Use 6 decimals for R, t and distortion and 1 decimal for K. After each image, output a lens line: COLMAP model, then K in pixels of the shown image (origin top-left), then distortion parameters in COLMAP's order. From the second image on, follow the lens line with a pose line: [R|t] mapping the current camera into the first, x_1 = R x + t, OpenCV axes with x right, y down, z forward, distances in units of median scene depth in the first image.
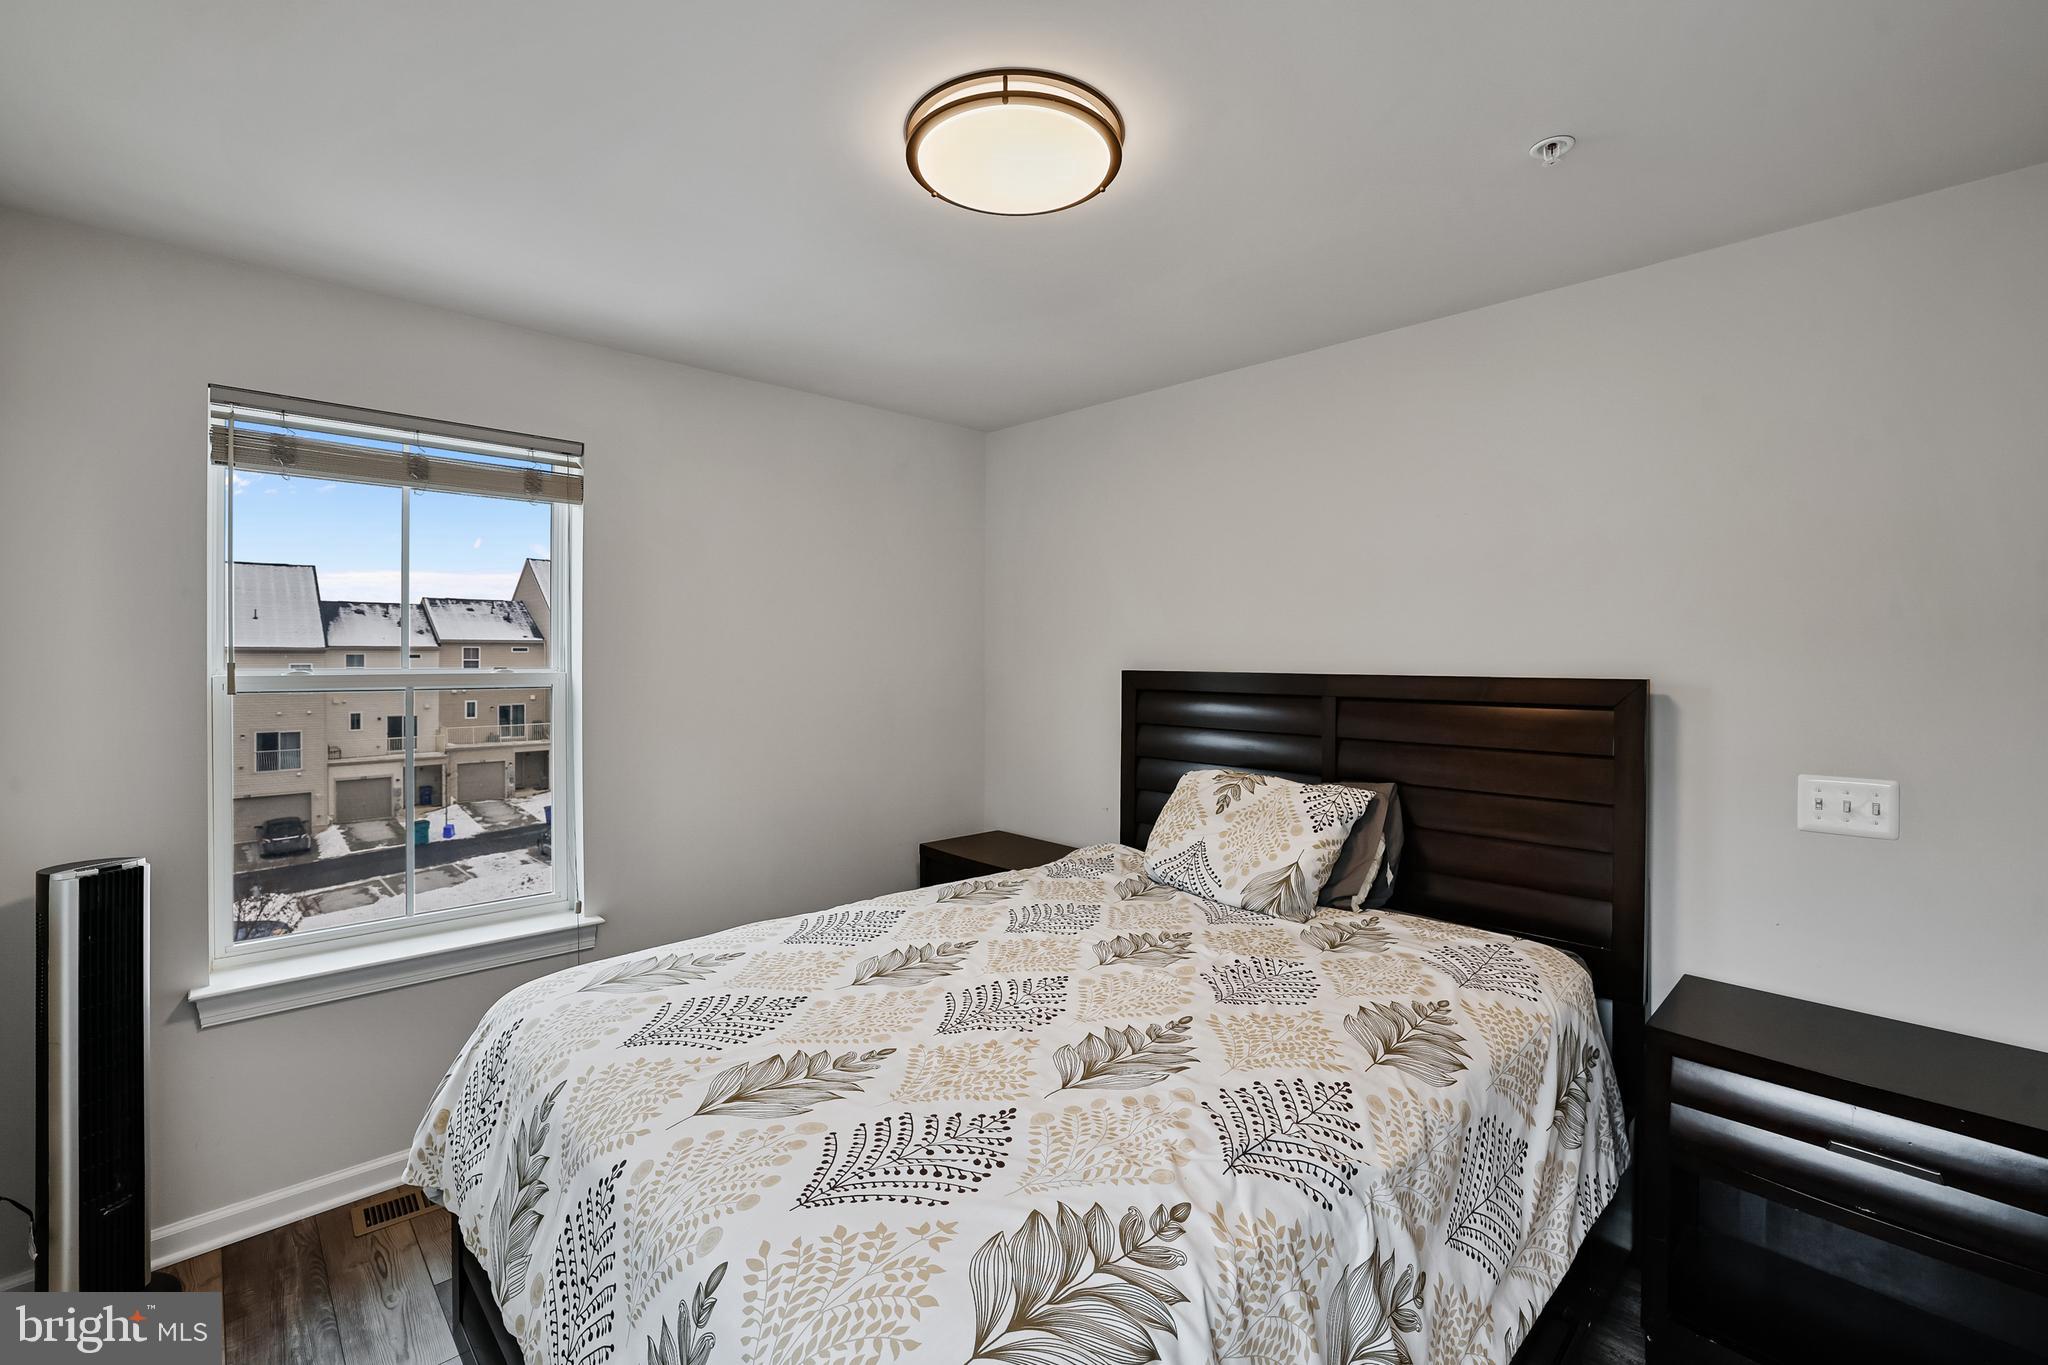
lens RADIAL K [[896.0, 0, 1015.2], [0, 896.0, 679.2], [0, 0, 1]] dist [-0.008109, 0.000558]
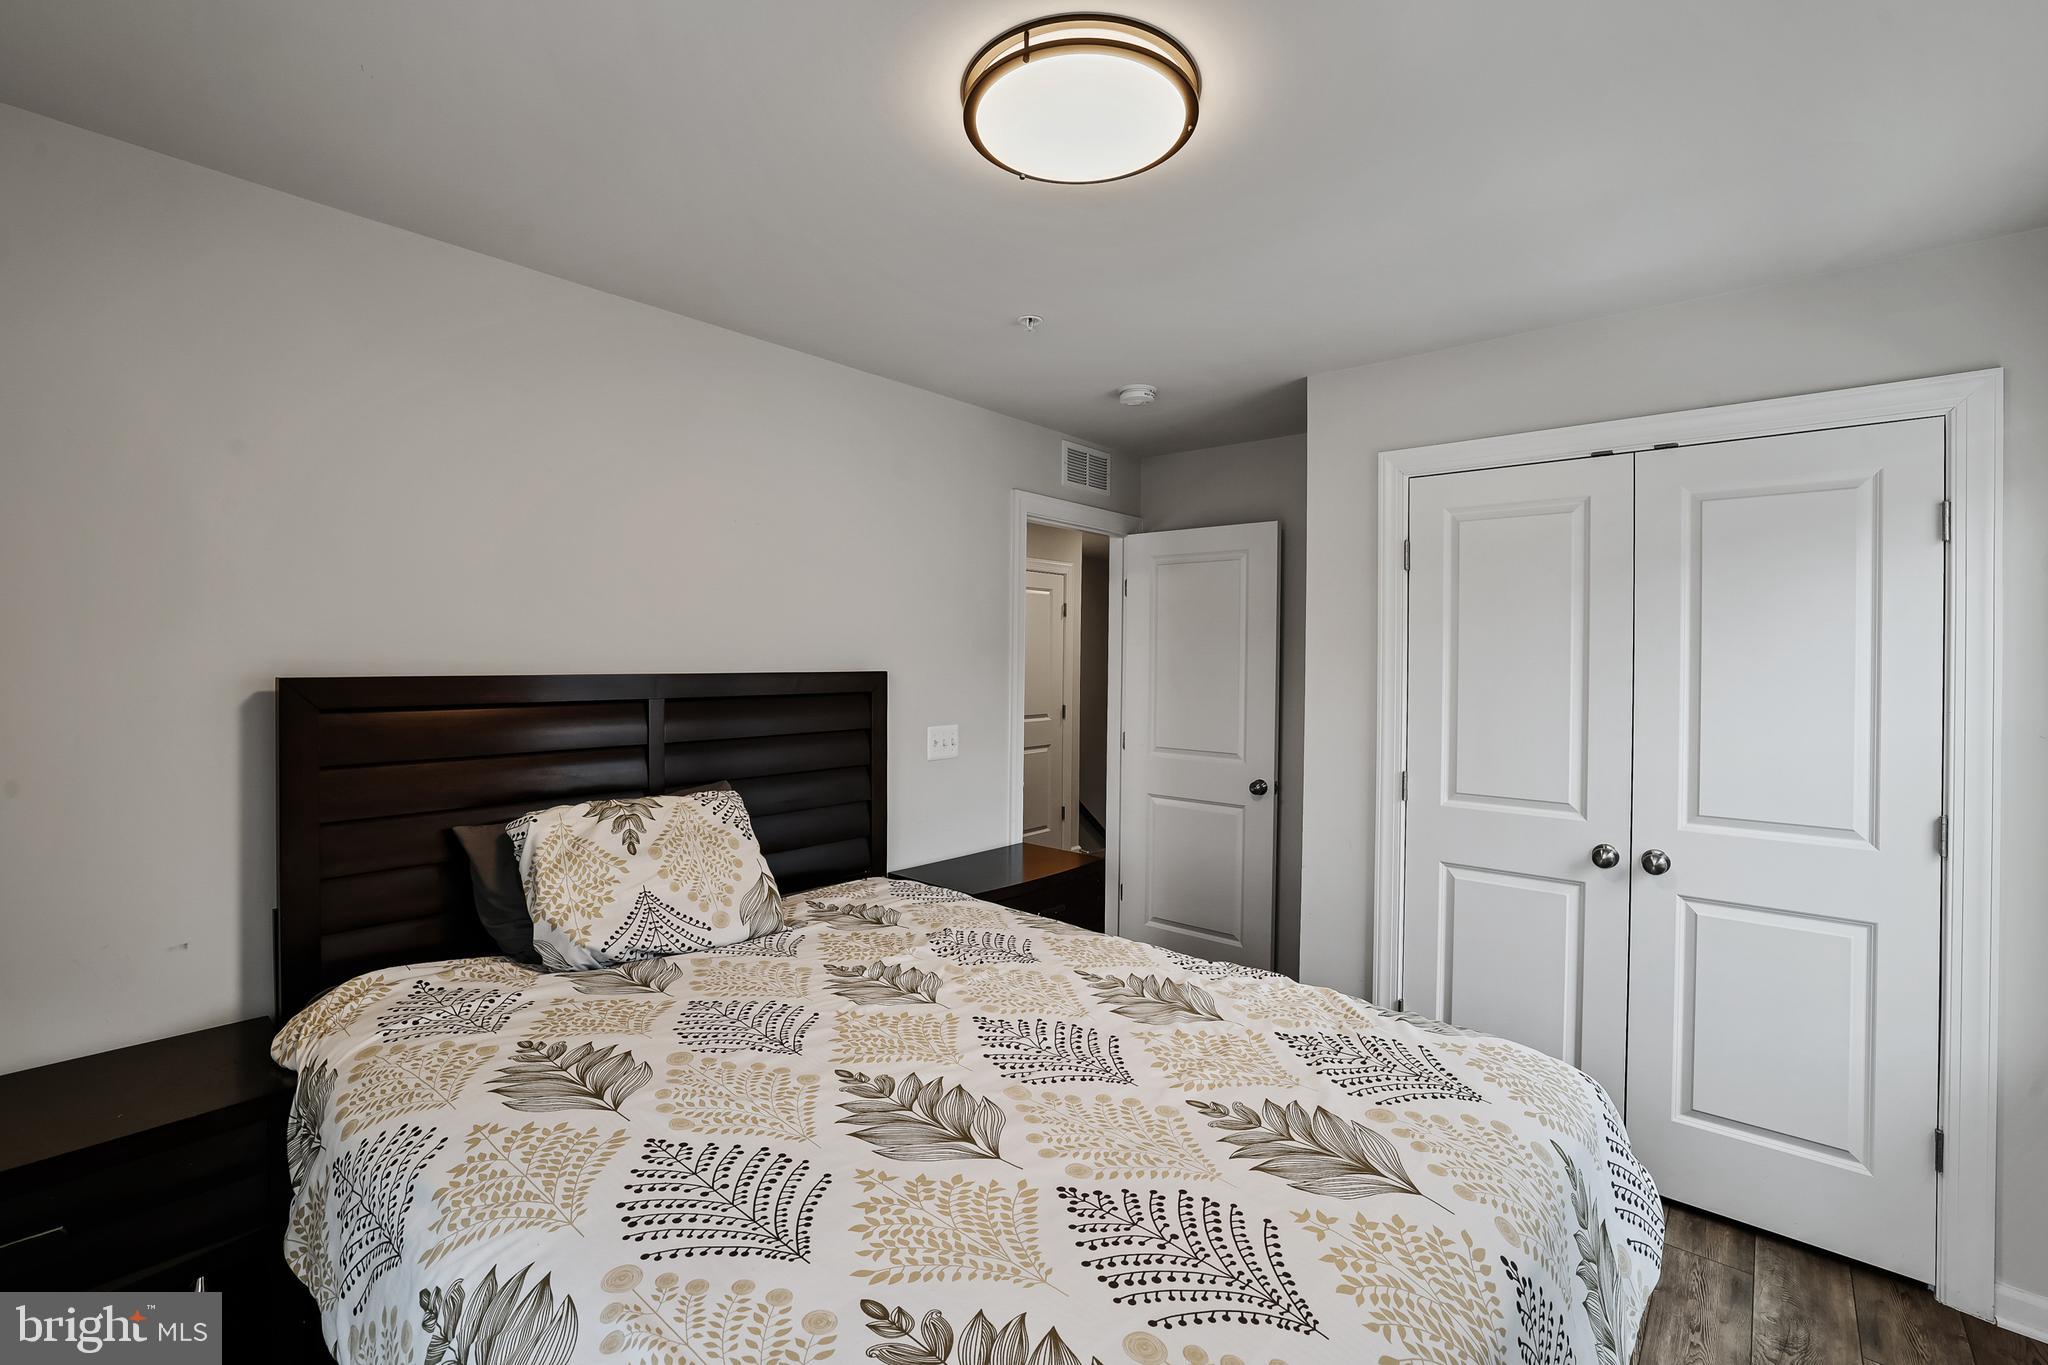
lens RADIAL K [[896.0, 0, 1025.8], [0, 896.0, 668.2], [0, 0, 1]] dist [-0.008109, 0.000558]
pose [[-0.120625, -0.012560, 0.992619, -0.827028], [0.013781, 0.999802, 0.014326, -0.027033], [-0.992602, 0.015407, -0.120428, 1.048742]]
